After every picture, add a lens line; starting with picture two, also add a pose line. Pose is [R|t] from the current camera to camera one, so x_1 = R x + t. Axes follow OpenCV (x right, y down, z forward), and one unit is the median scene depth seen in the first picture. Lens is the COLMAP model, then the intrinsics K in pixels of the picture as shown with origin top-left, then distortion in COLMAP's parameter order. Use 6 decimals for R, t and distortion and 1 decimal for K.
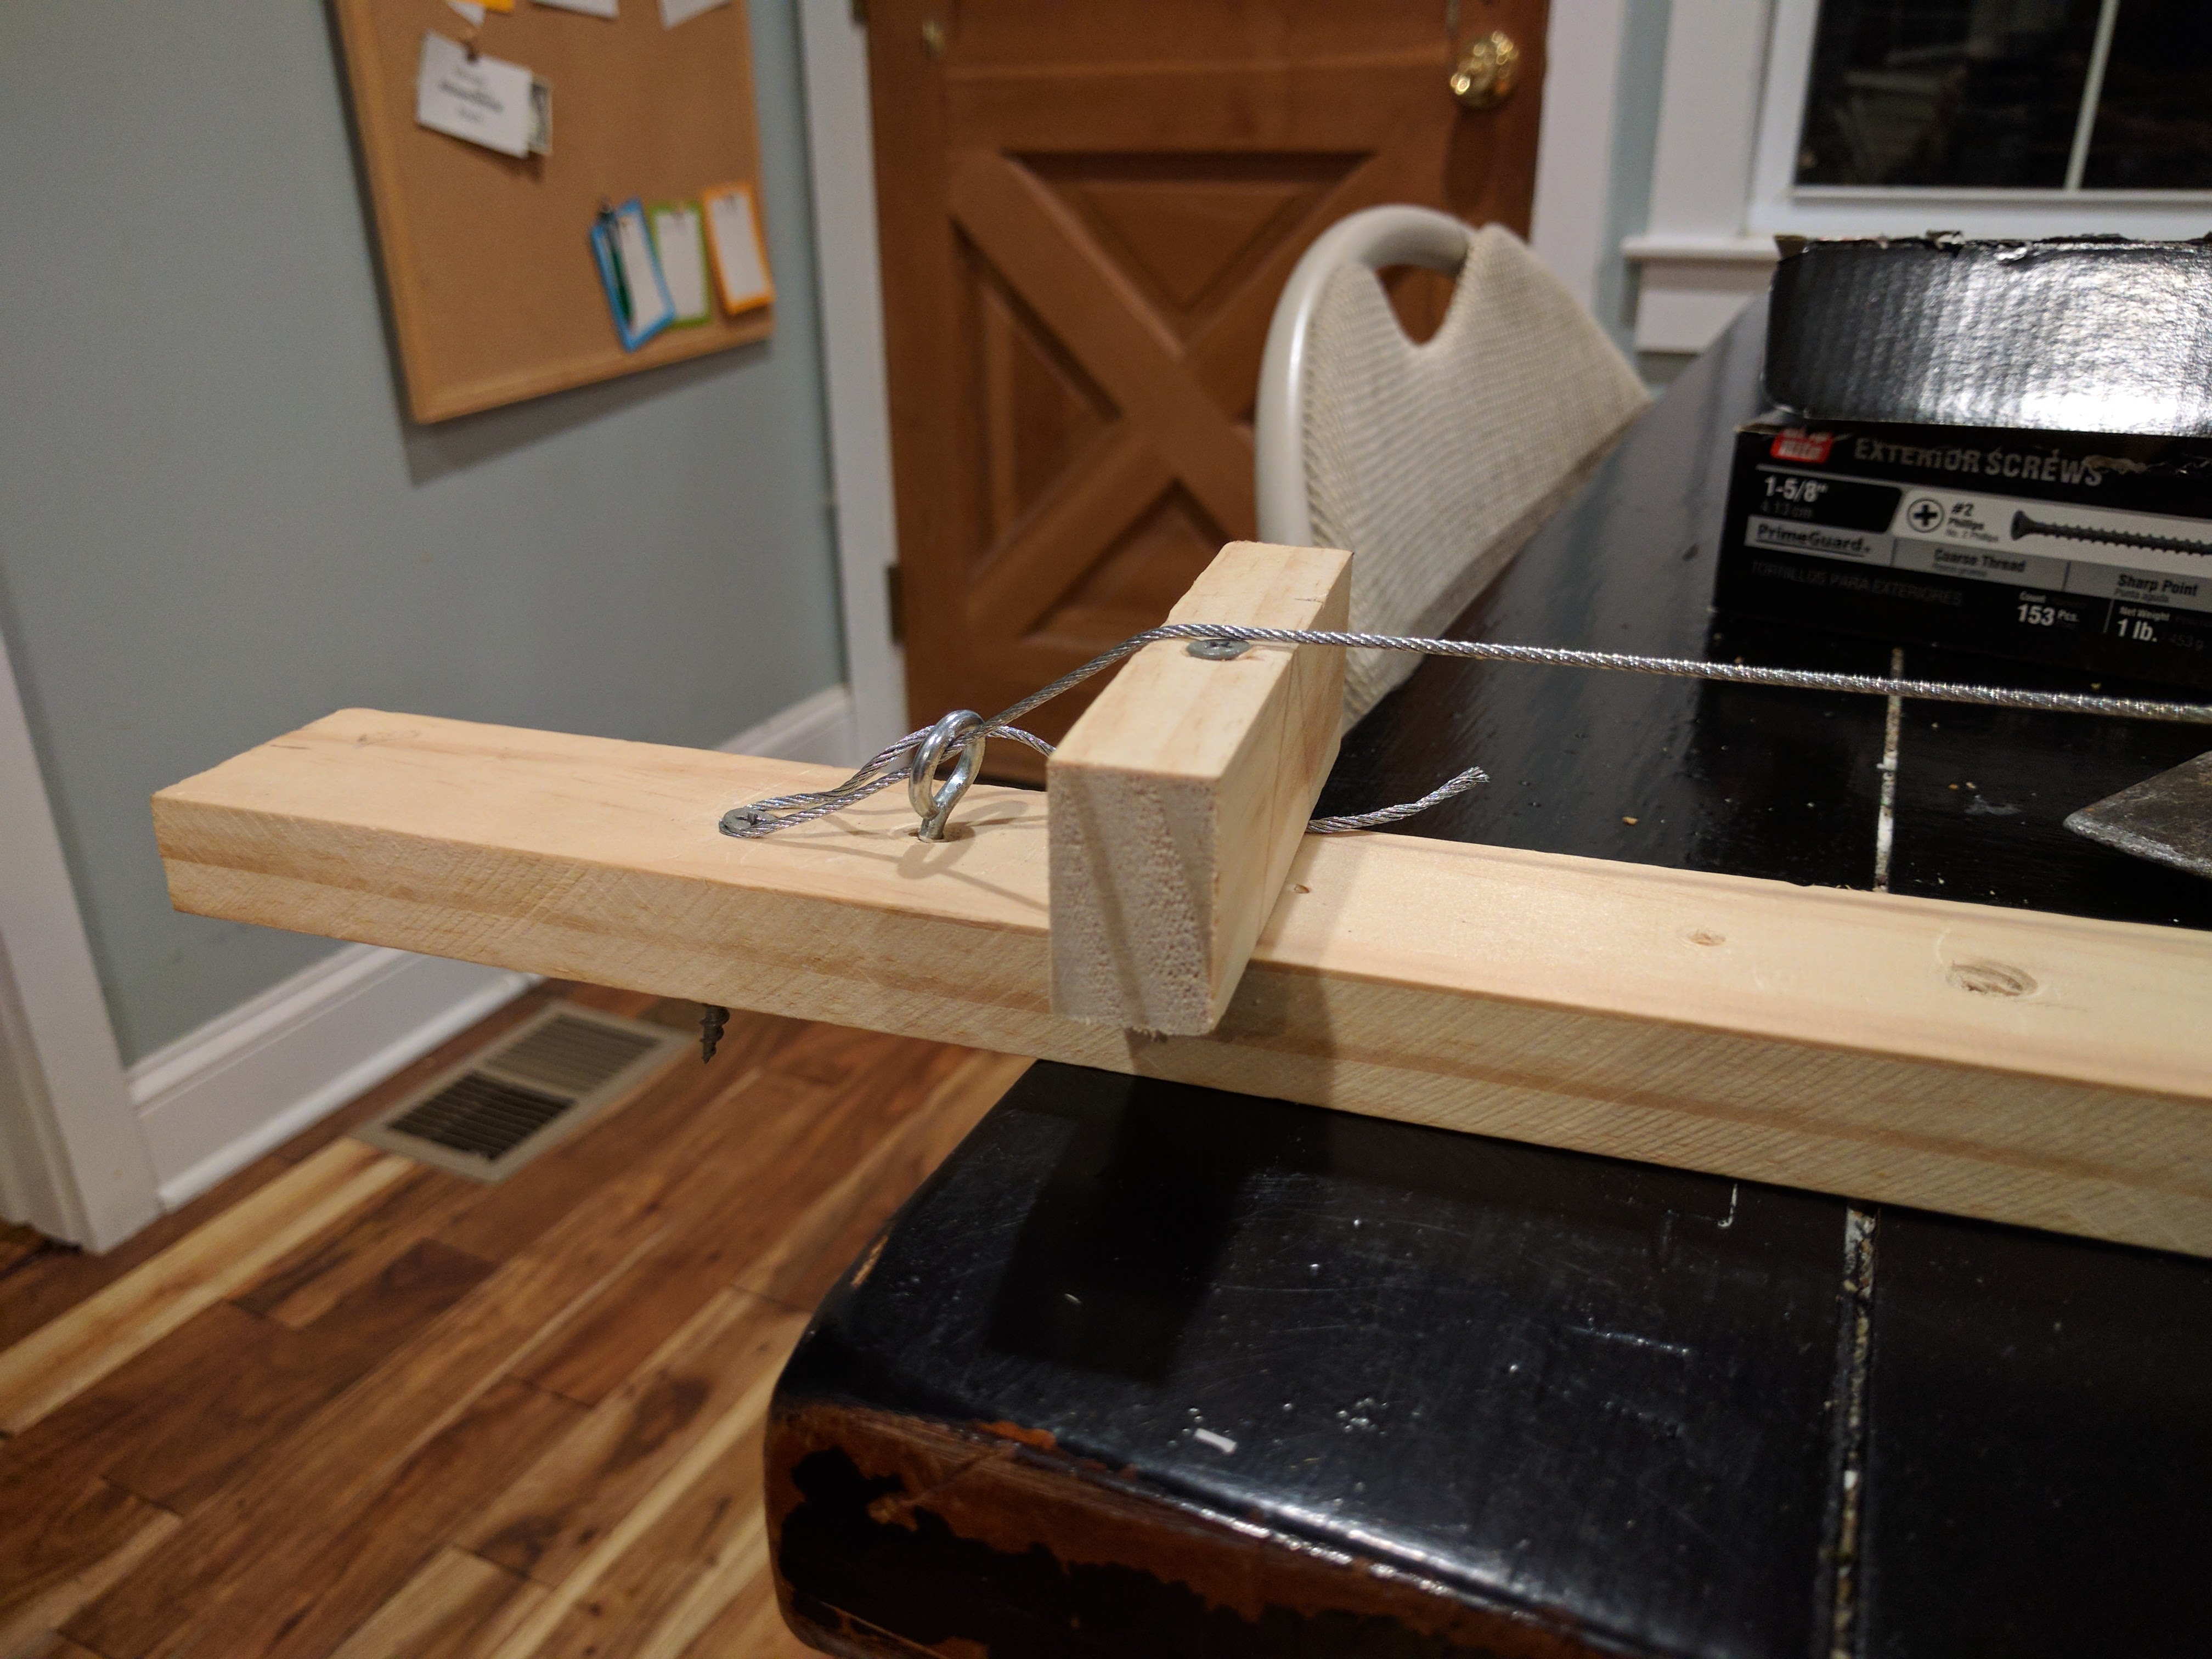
lens RADIAL K [[1711.8, 0, 1090.5], [0, 1711.8, 839.1], [0, 0, 1]] dist [0.000226, -0.006372]
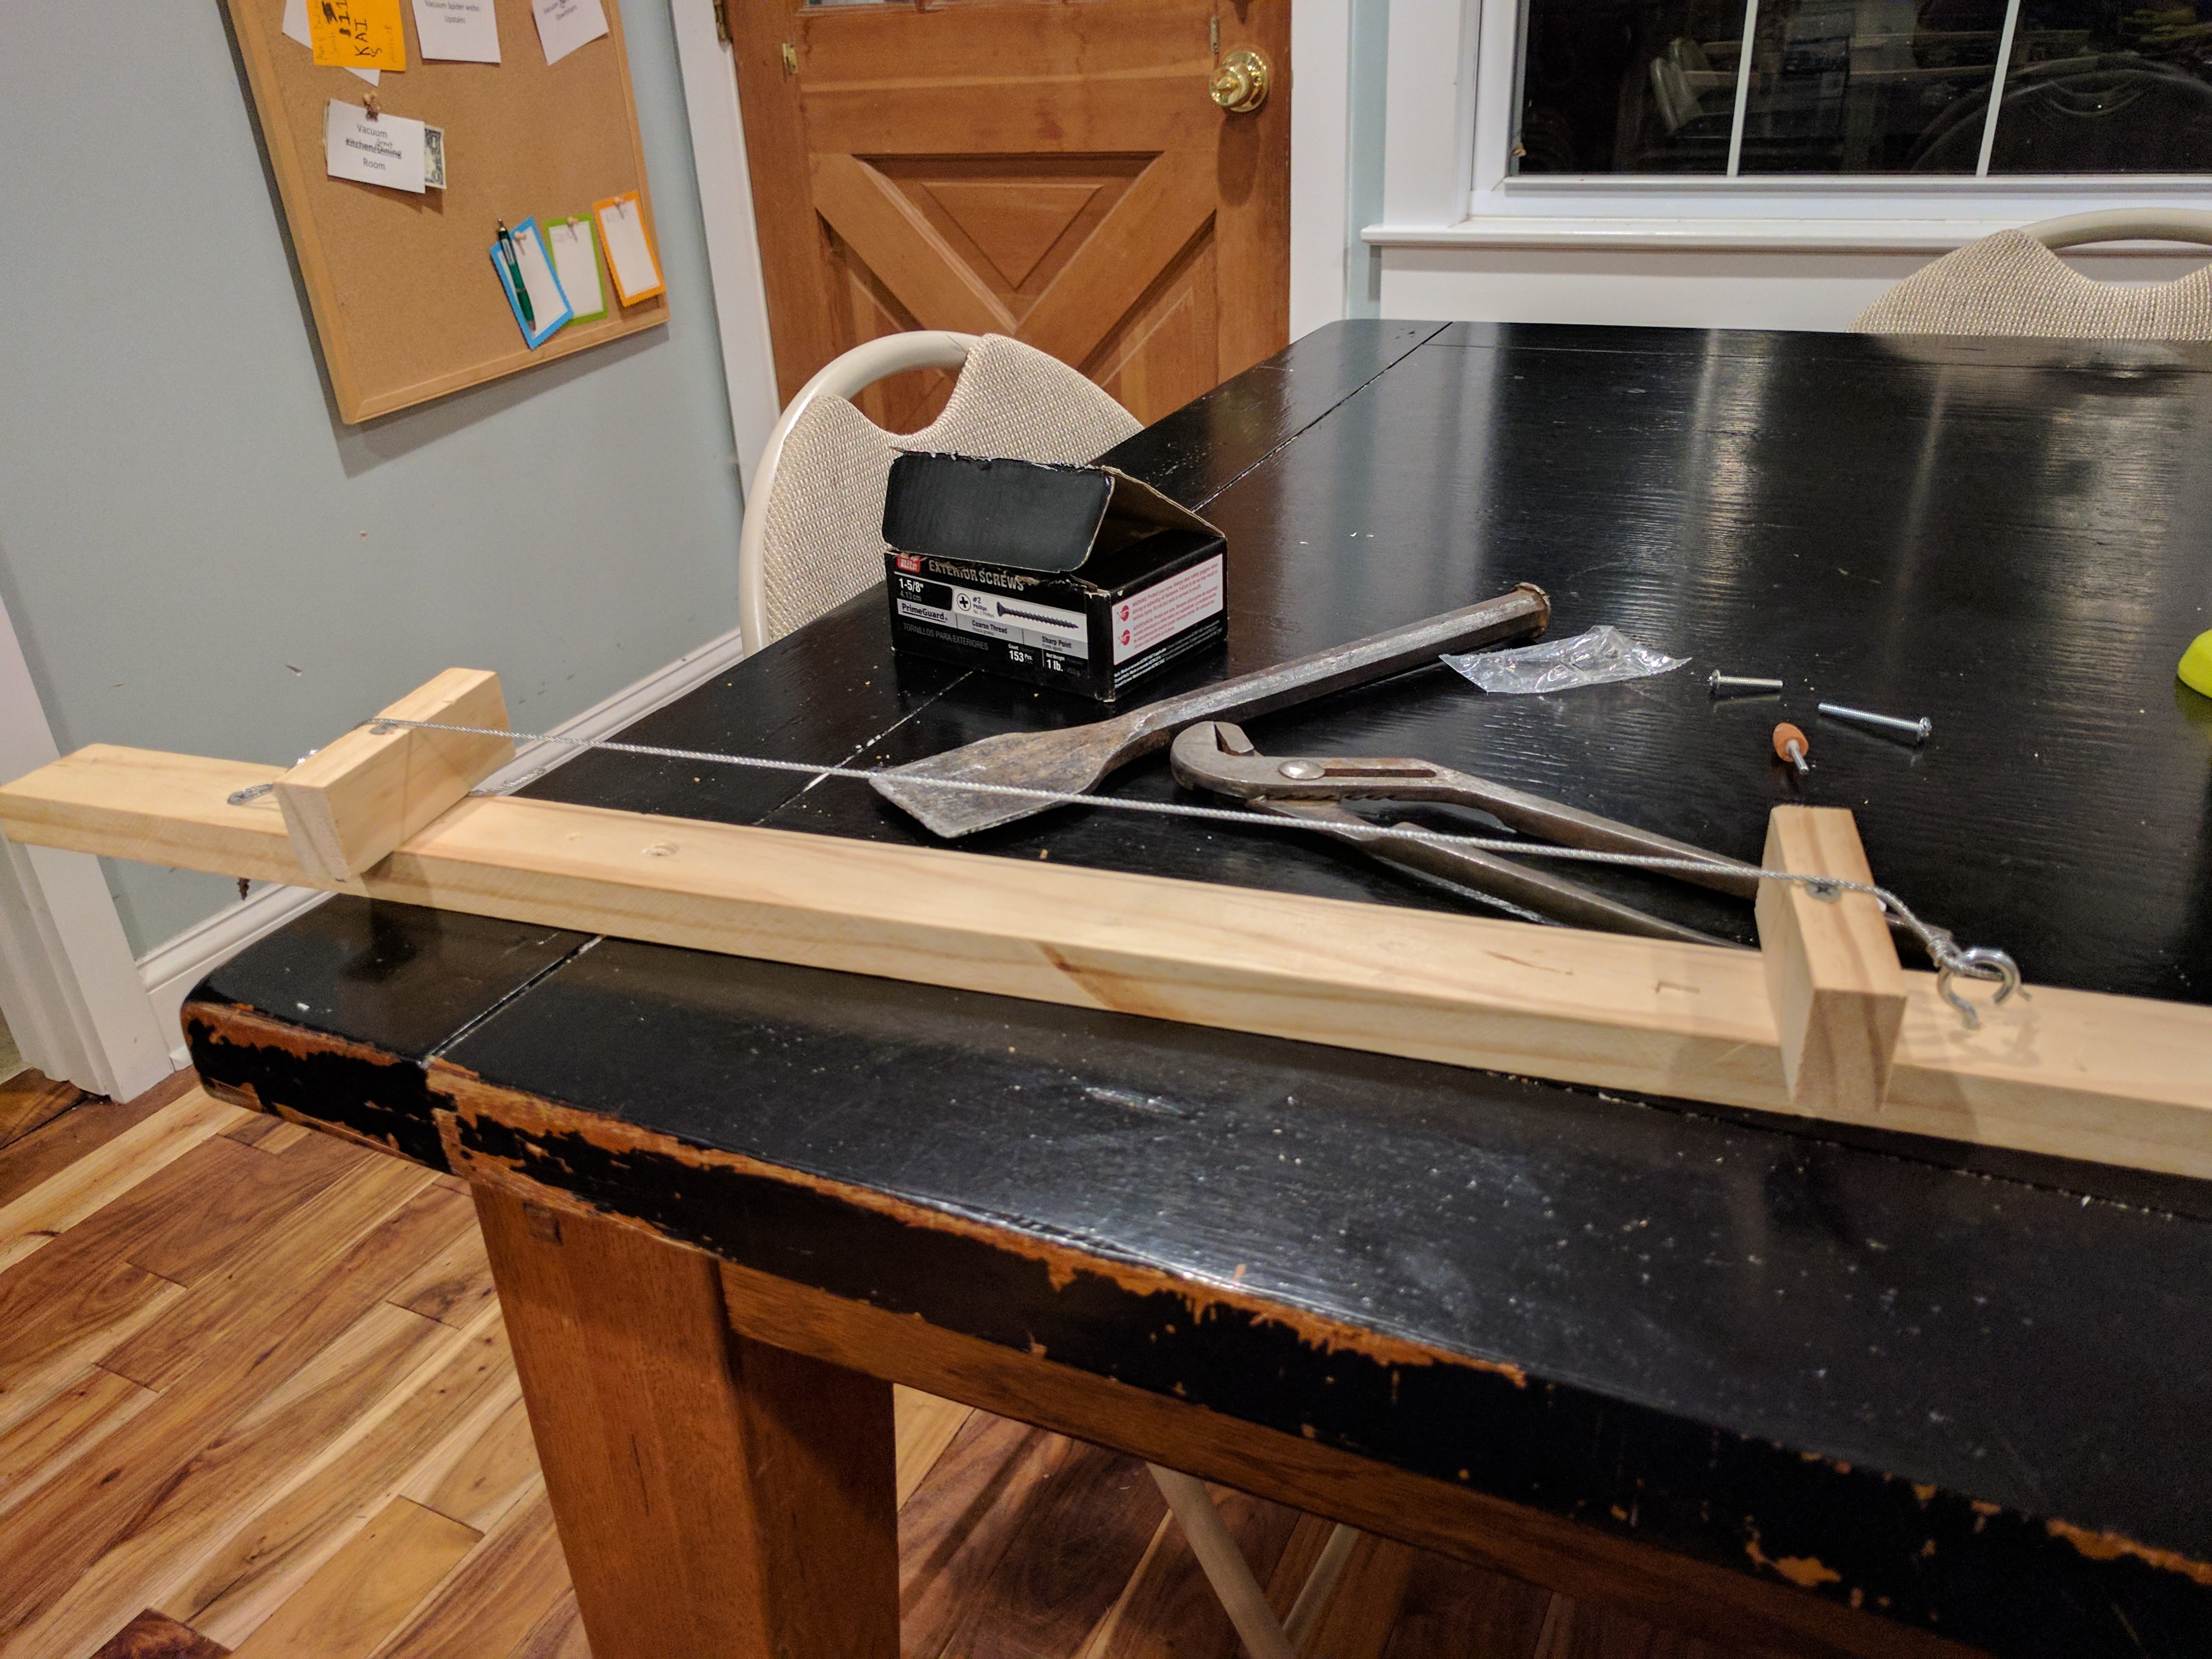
lens RADIAL K [[1711.8, 0, 1125.2], [0, 1711.8, 846.6], [0, 0, 1]] dist [0.000226, -0.006372]
pose [[0.999465, -0.025989, -0.019844, 0.221993], [0.027254, 0.997422, 0.066383, -0.013782], [0.018068, -0.066888, 0.997597, -0.277775]]
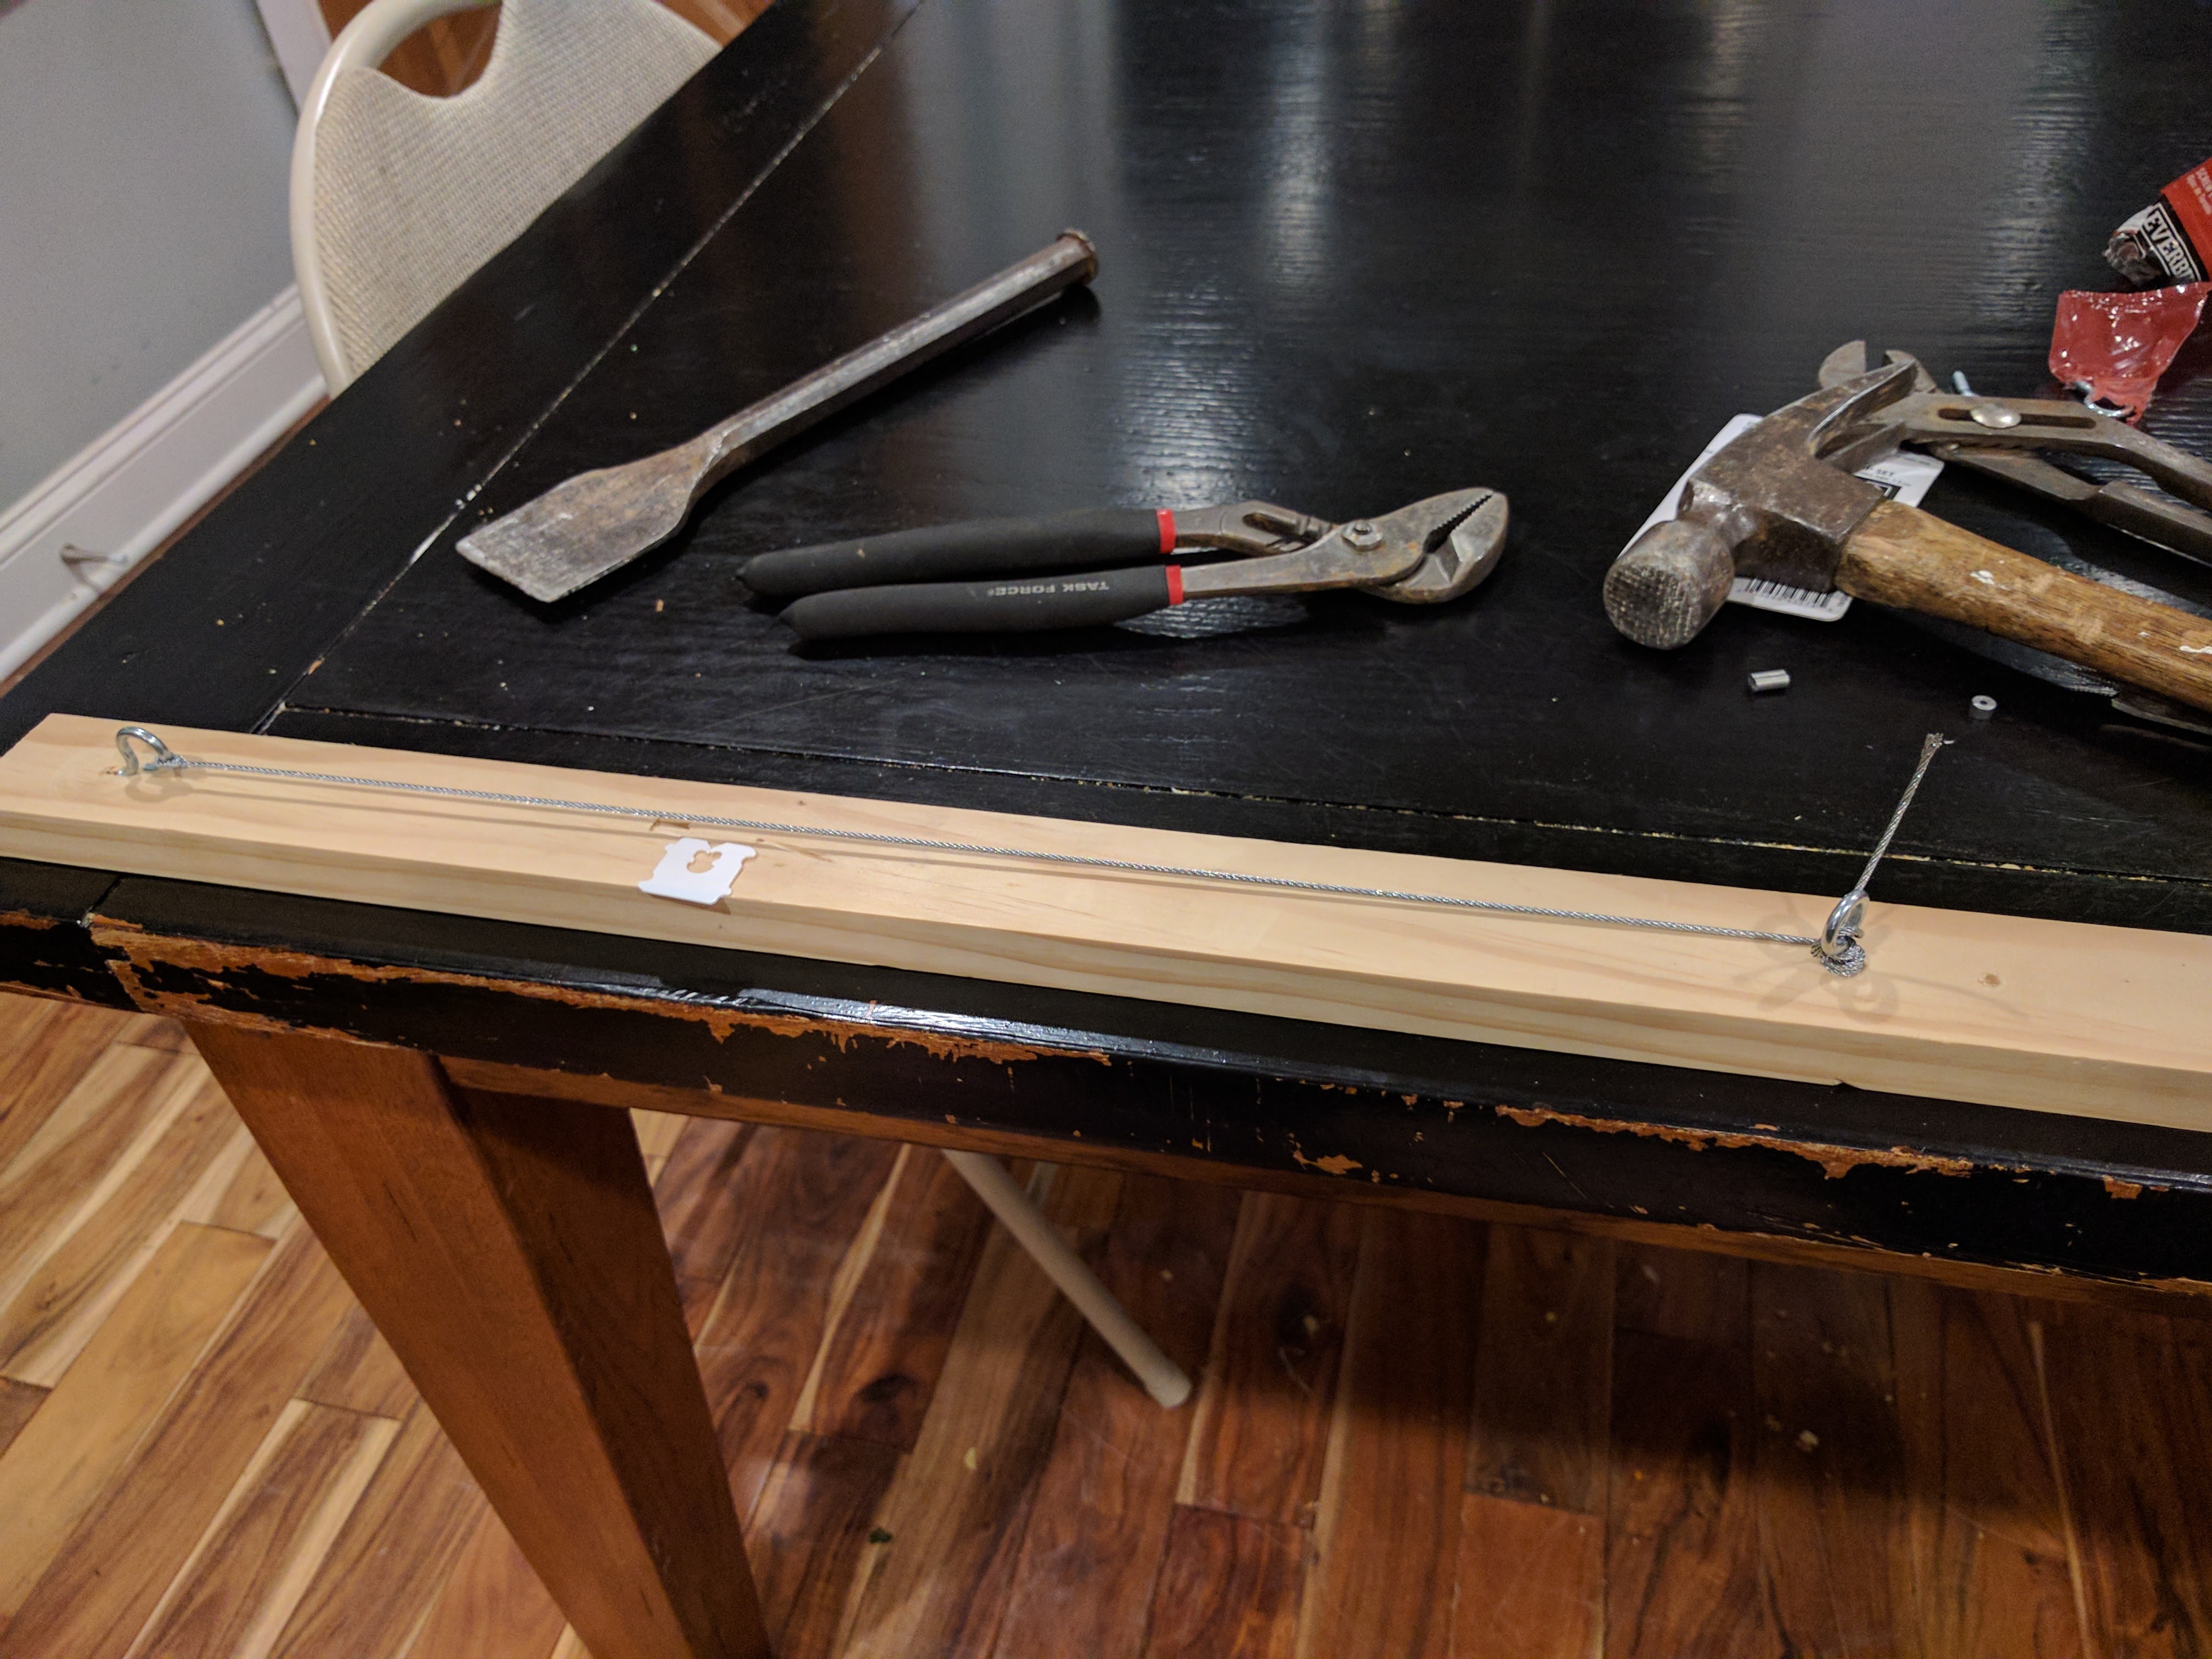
lens RADIAL K [[1711.8, 0, 1127.8], [0, 1711.8, 827.1], [0, 0, 1]] dist [0.000226, -0.006372]
pose [[0.975733, -0.185178, 0.116852, 0.252517], [0.139458, 0.936977, 0.320351, -0.060538], [-0.168809, -0.296282, 0.940064, -0.312917]]
